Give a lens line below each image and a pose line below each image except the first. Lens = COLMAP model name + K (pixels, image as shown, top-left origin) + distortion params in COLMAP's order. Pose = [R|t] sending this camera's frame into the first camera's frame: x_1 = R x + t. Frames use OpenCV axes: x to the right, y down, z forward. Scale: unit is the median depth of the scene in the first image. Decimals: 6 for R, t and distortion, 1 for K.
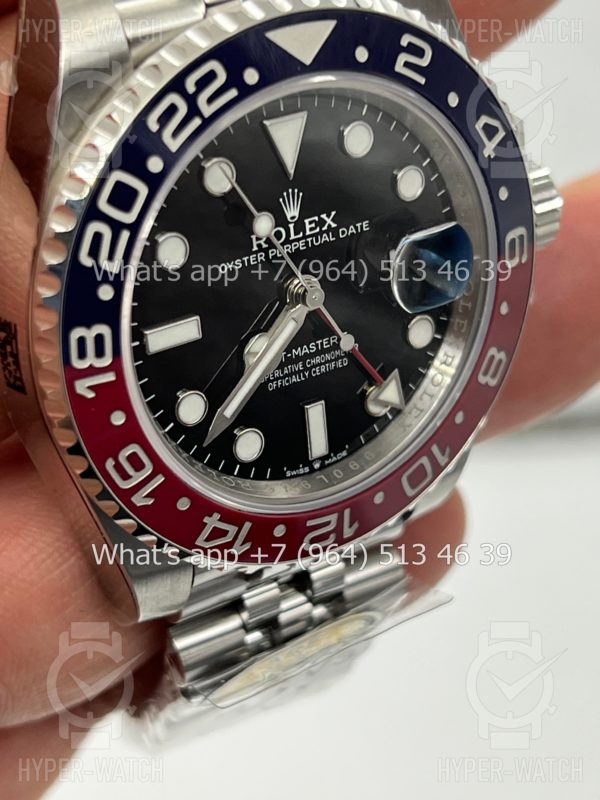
lens RADIAL K [[1837.5, 0, 281.9], [0, 1837.5, 395.4], [0, 0, 1]] dist [0.287768, 0.000000]
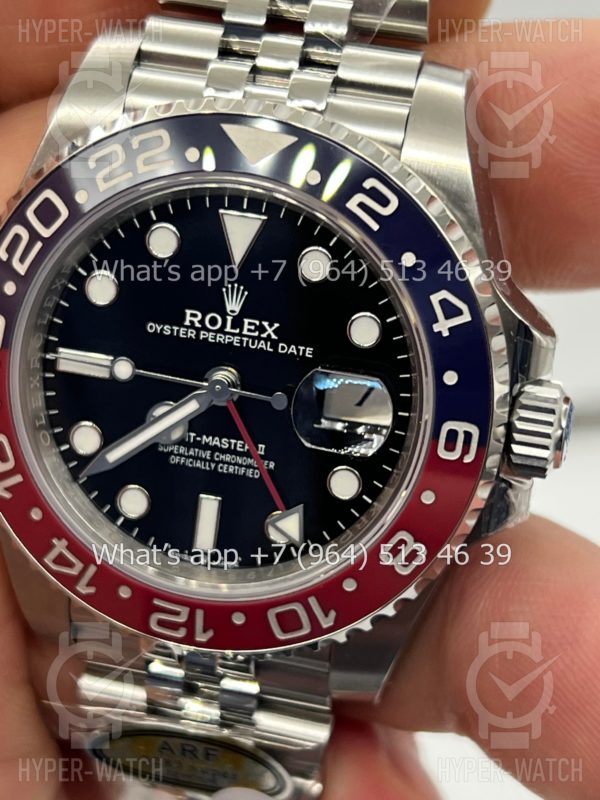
lens RADIAL K [[1837.5, 0, 298.4], [0, 1837.5, 405.1], [0, 0, 1]] dist [0.287768, 0.000000]
pose [[0.685211, 0.319205, -0.654671, 0.734349], [-0.446028, 0.894492, -0.030698, -0.033023], [0.575799, 0.313036, 0.755290, 0.245500]]
